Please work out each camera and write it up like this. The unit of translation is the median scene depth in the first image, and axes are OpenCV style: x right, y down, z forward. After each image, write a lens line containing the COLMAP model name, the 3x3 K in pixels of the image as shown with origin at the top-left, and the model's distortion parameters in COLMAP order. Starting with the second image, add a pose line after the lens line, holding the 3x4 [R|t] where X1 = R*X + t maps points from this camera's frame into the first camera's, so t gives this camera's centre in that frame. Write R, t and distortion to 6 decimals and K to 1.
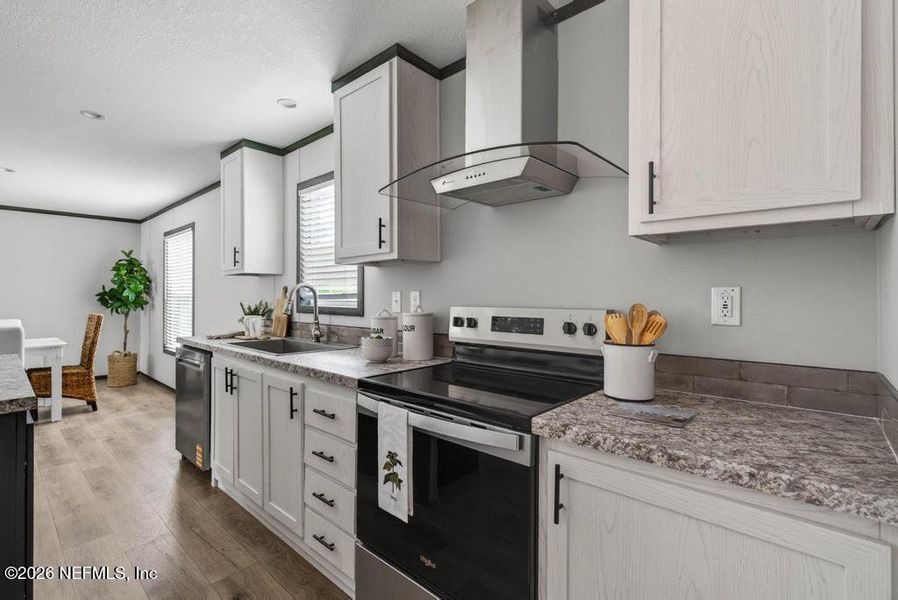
lens RADIAL K [[417.3, 0, 440.0], [0, 417.3, 291.1], [0, 0, 1]] dist [0.001087, 0.000132]
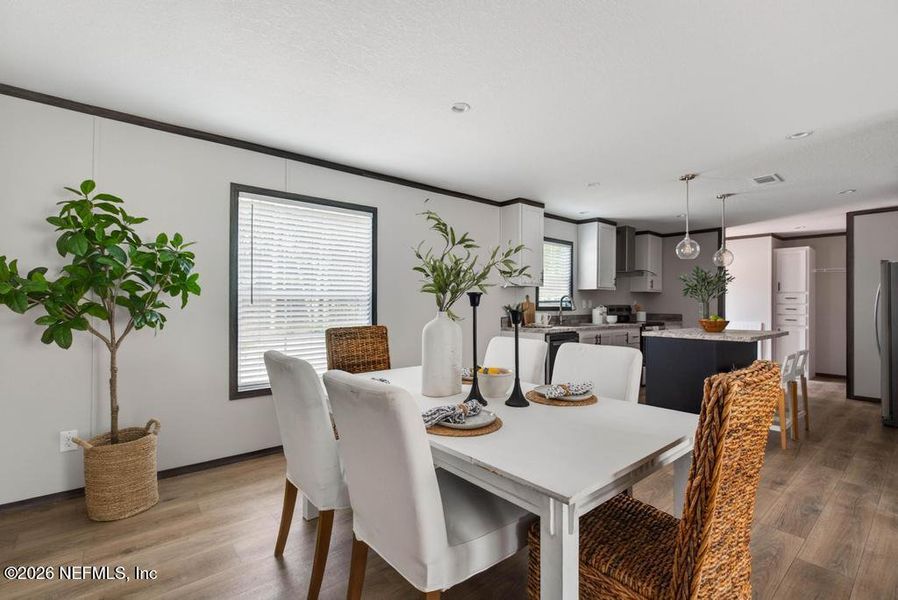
lens RADIAL K [[411.8, 0, 449.0], [0, 411.8, 300.0], [0, 0, 1]] dist [-0.011464, 0.000370]
pose [[0.127748, 0.010203, 0.991754, -3.255272], [-0.016699, 0.999827, -0.008135, 0.042374], [-0.991666, -0.015522, 0.127897, 1.797875]]
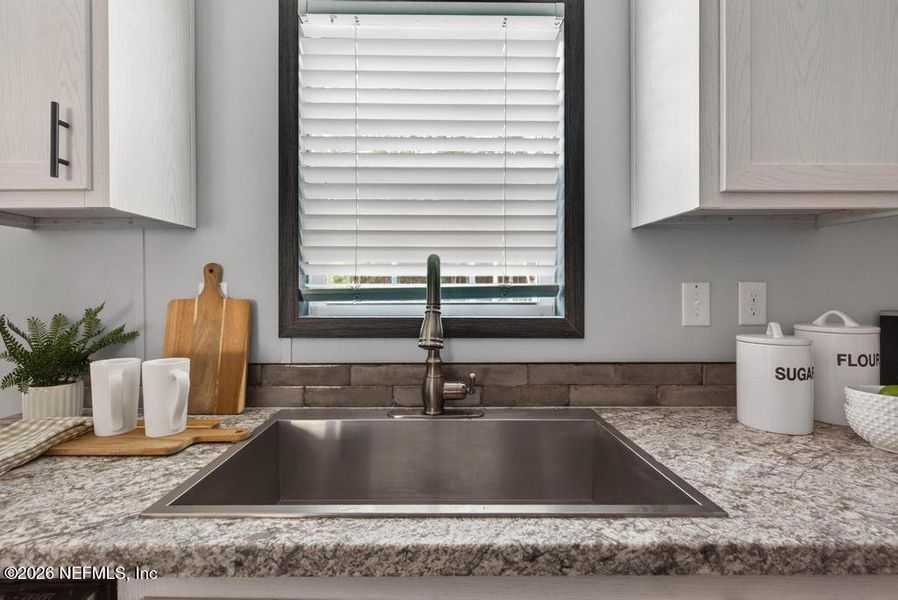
lens RADIAL K [[412.9, 0, 436.7], [0, 412.9, 289.0], [0, 0, 1]] dist [0.000649, 0.000359]
pose [[0.733722, 0.002224, 0.679446, -0.777156], [-0.009328, 0.999933, 0.006800, 0.009717], [-0.679385, -0.011327, 0.733694, 1.019029]]
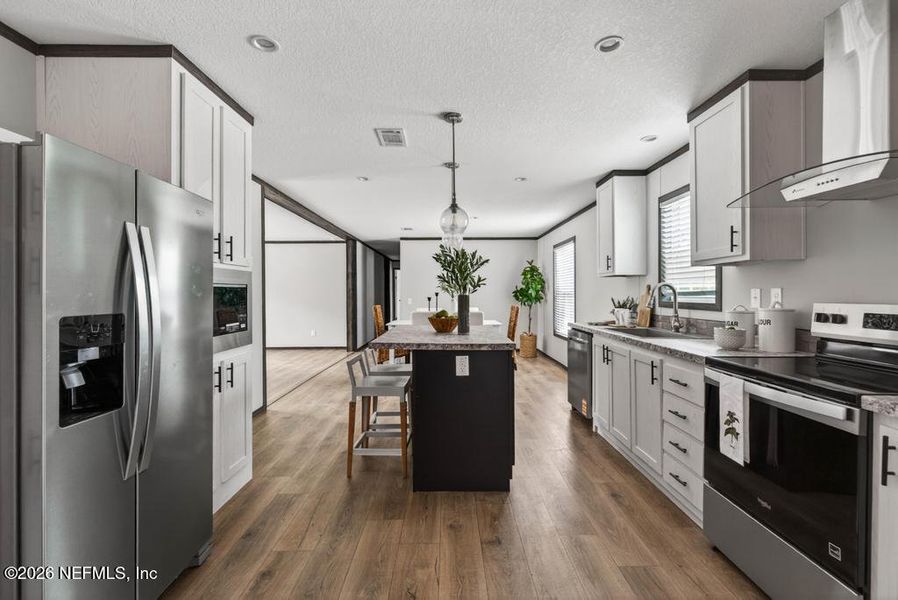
lens RADIAL K [[401.8, 0, 446.4], [0, 401.8, 293.3], [0, 0, 1]] dist [-0.003738, -0.000547]
pose [[0.676828, -0.000590, -0.736141, 0.138287], [0.009384, 0.999925, 0.007826, -0.003084], [0.736082, -0.012205, 0.676783, -0.338721]]
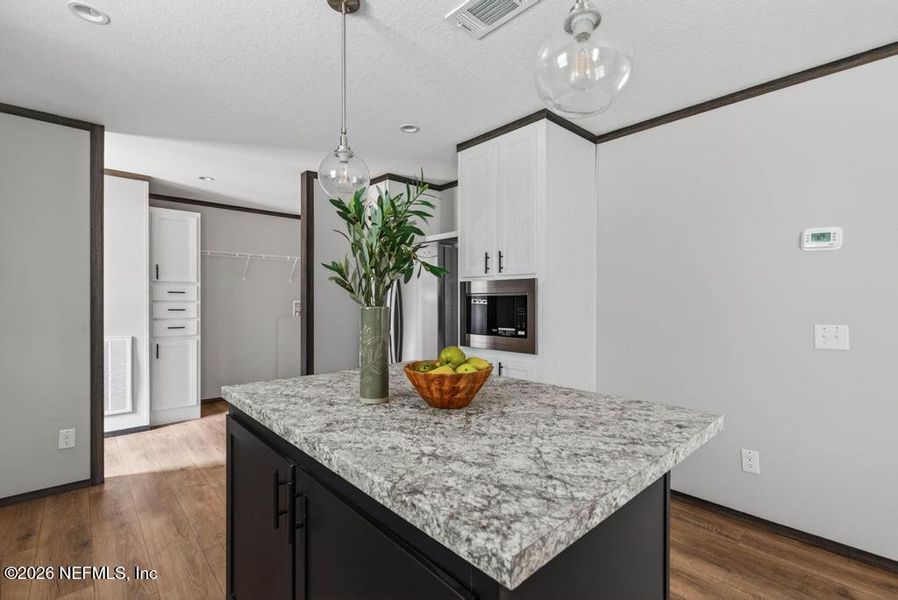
lens RADIAL K [[406.1, 0, 450.5], [0, 406.1, 302.1], [0, 0, 1]] dist [-0.005486, -0.000197]
pose [[-0.996125, -0.000975, 0.087943, -1.104815], [-0.001489, 0.999982, -0.005788, 0.012687], [-0.087936, -0.005896, -0.996109, 1.349859]]
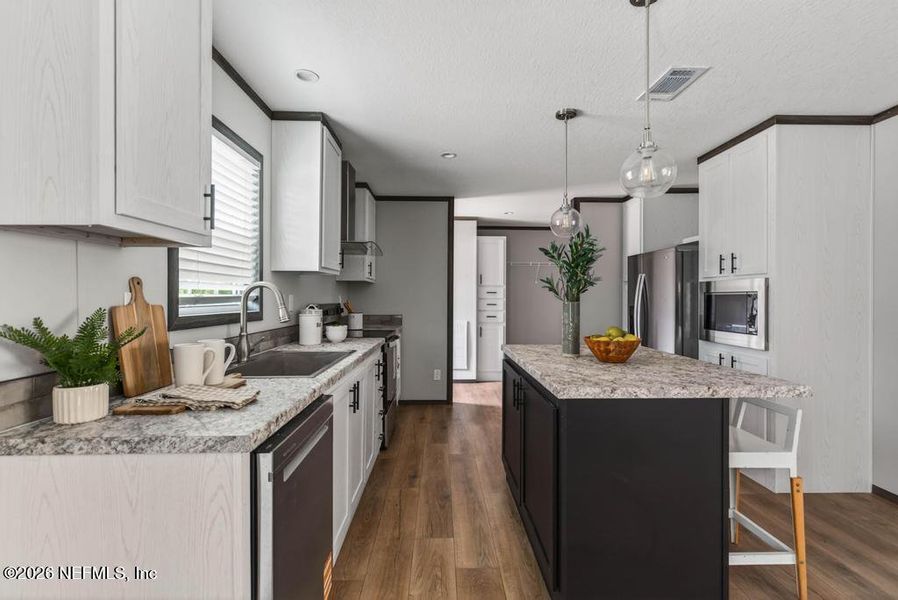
lens RADIAL K [[403.4, 0, 448.6], [0, 403.4, 297.8], [0, 0, 1]] dist [0.000588, 0.000315]
pose [[-0.688944, -0.002103, 0.724812, -1.497766], [-0.010477, 0.999920, -0.007056, 0.015923], [-0.724739, -0.012455, -0.688911, 1.727817]]
